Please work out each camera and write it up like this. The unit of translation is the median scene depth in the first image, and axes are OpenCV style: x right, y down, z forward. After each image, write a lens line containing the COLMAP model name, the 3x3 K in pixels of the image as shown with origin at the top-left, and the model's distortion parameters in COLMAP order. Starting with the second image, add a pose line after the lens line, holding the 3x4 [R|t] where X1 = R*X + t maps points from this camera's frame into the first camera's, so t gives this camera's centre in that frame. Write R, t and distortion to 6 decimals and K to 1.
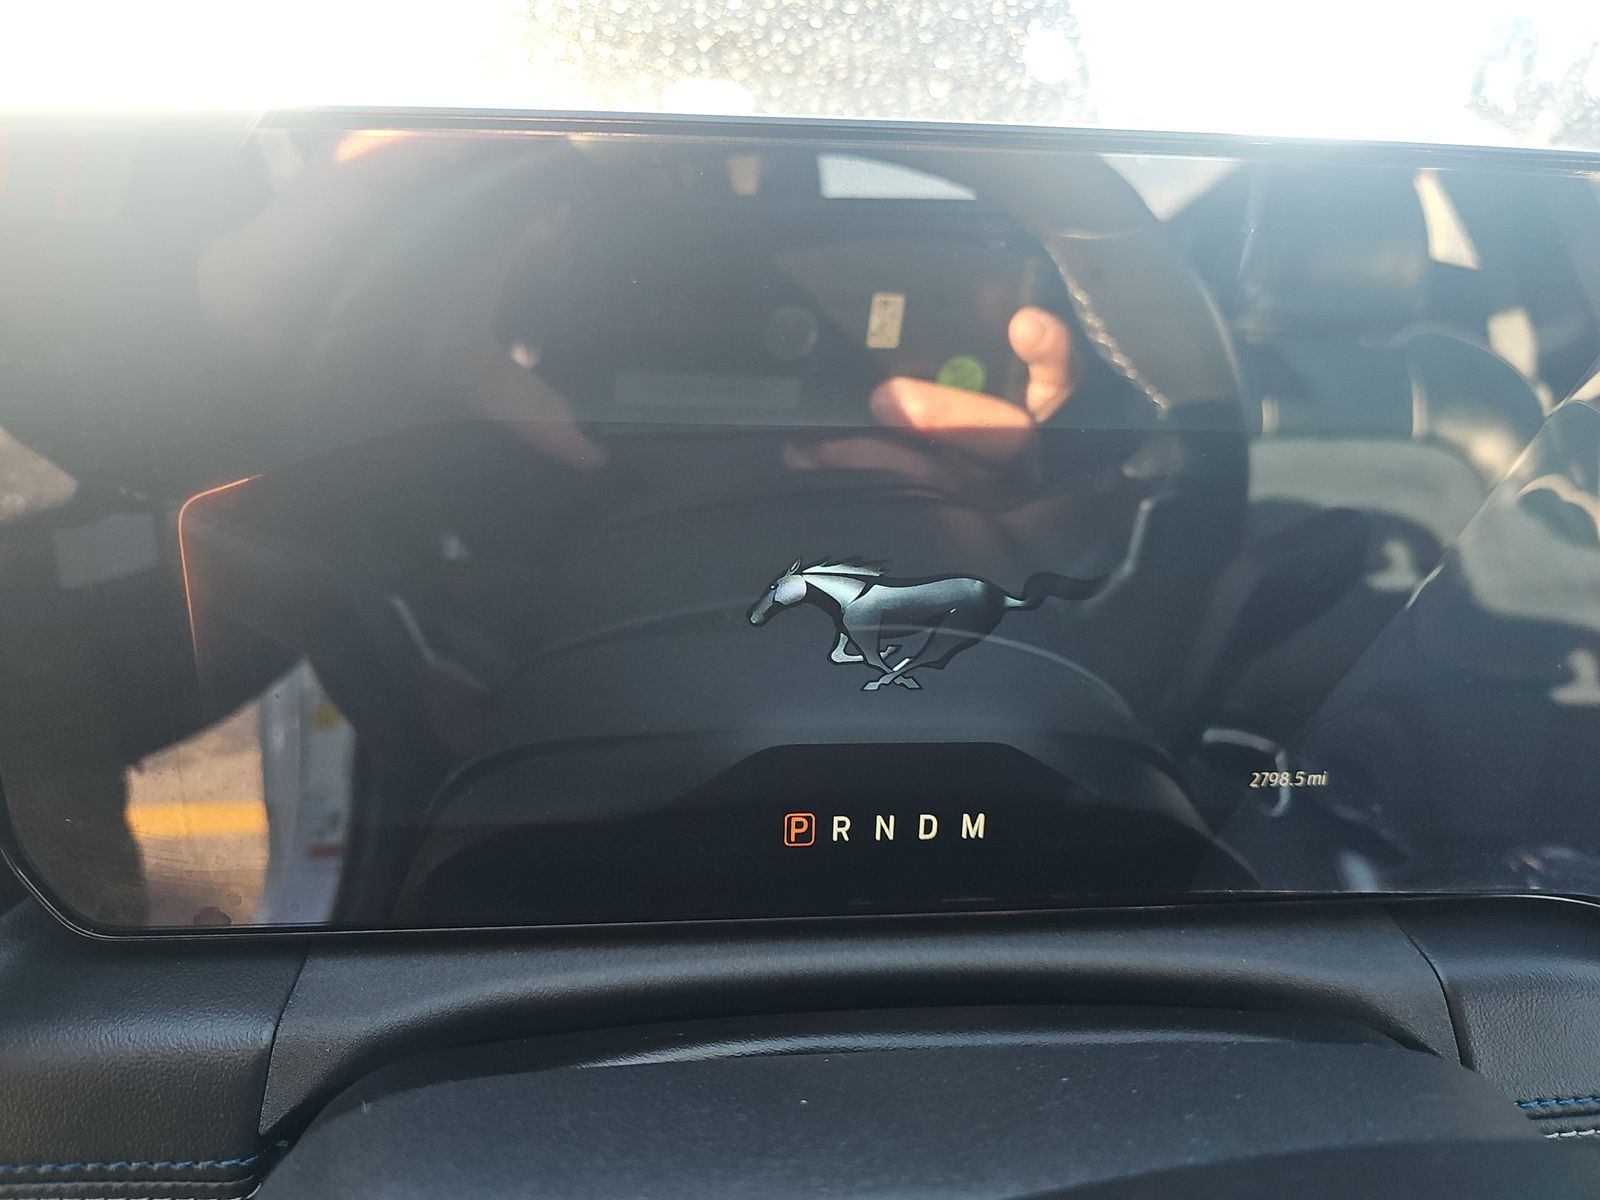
lens RADIAL K [[1070.7, 0, 796.4], [0, 1070.7, 575.1], [0, 0, 1]] dist [0.031613, -0.030375]
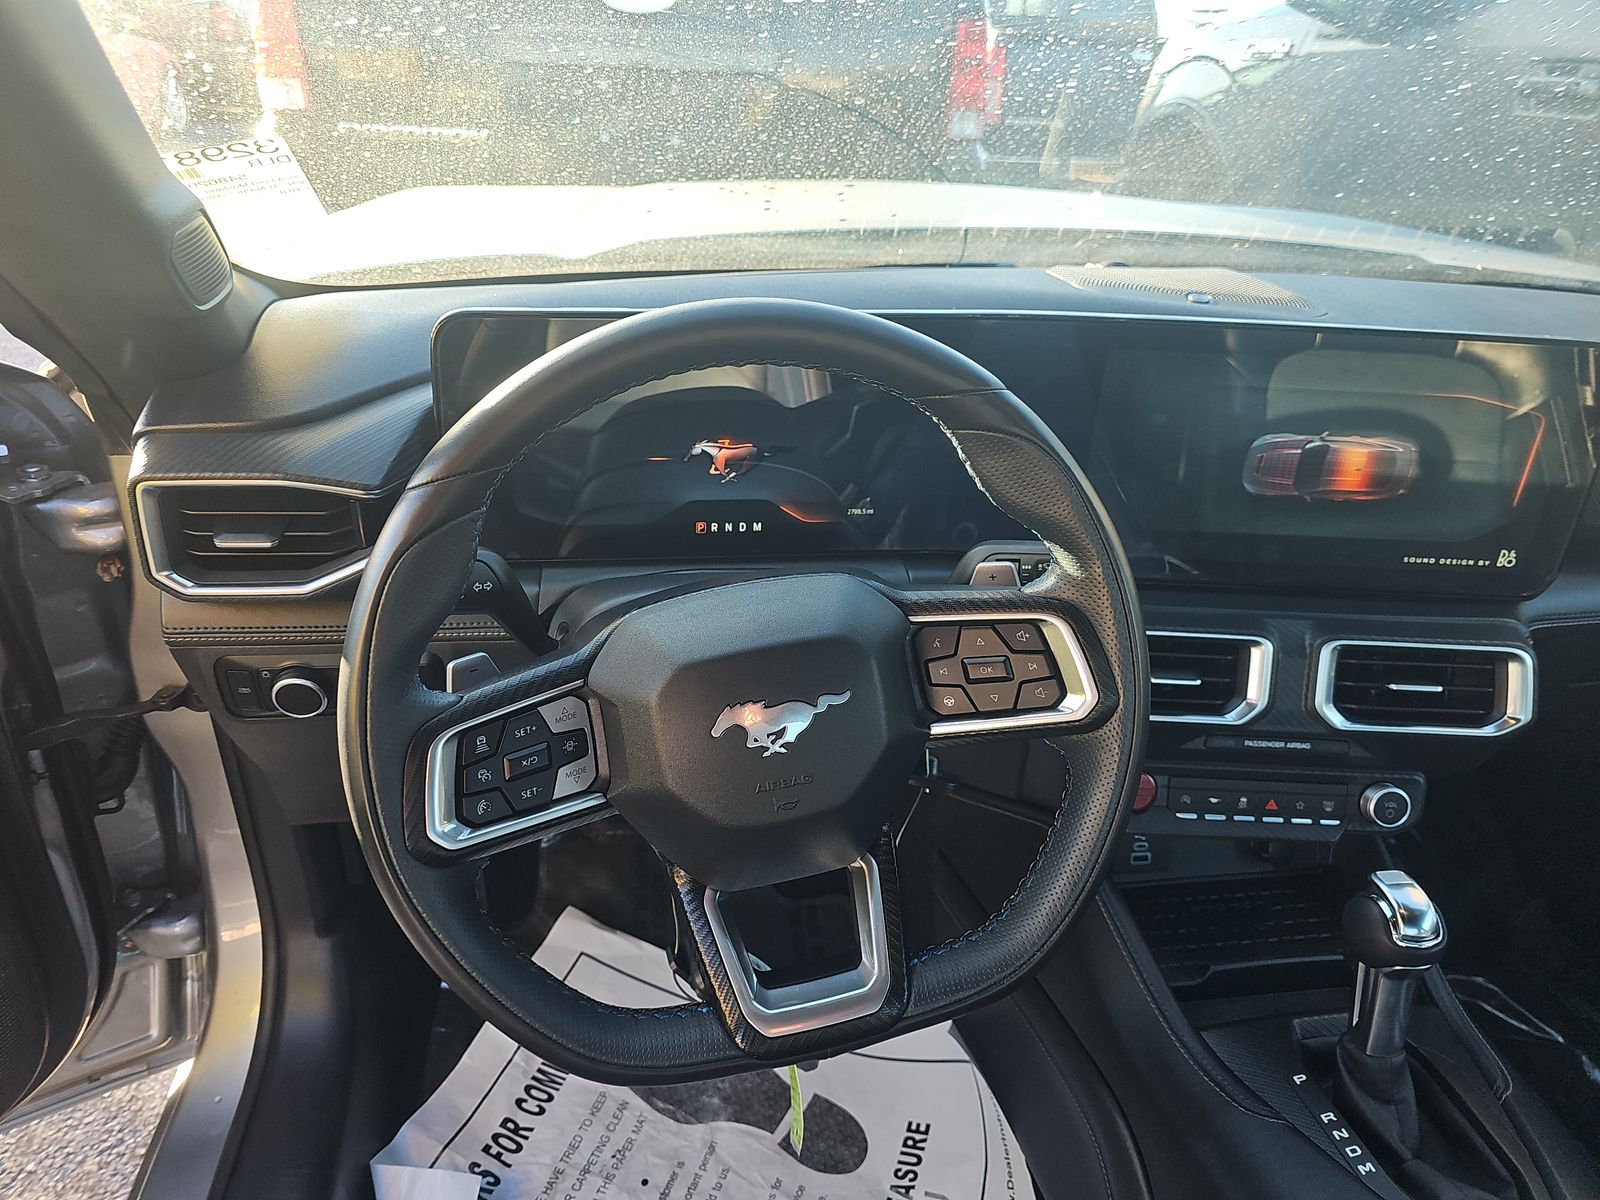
lens RADIAL K [[1047.7, 0, 795.6], [0, 1047.7, 573.5], [0, 0, 1]] dist [0.066337, -0.067857]
pose [[0.995933, -0.017284, 0.088424, 0.004597], [0.003989, 0.988923, 0.148373, -0.084169], [-0.090009, -0.147417, 0.984970, -2.064586]]
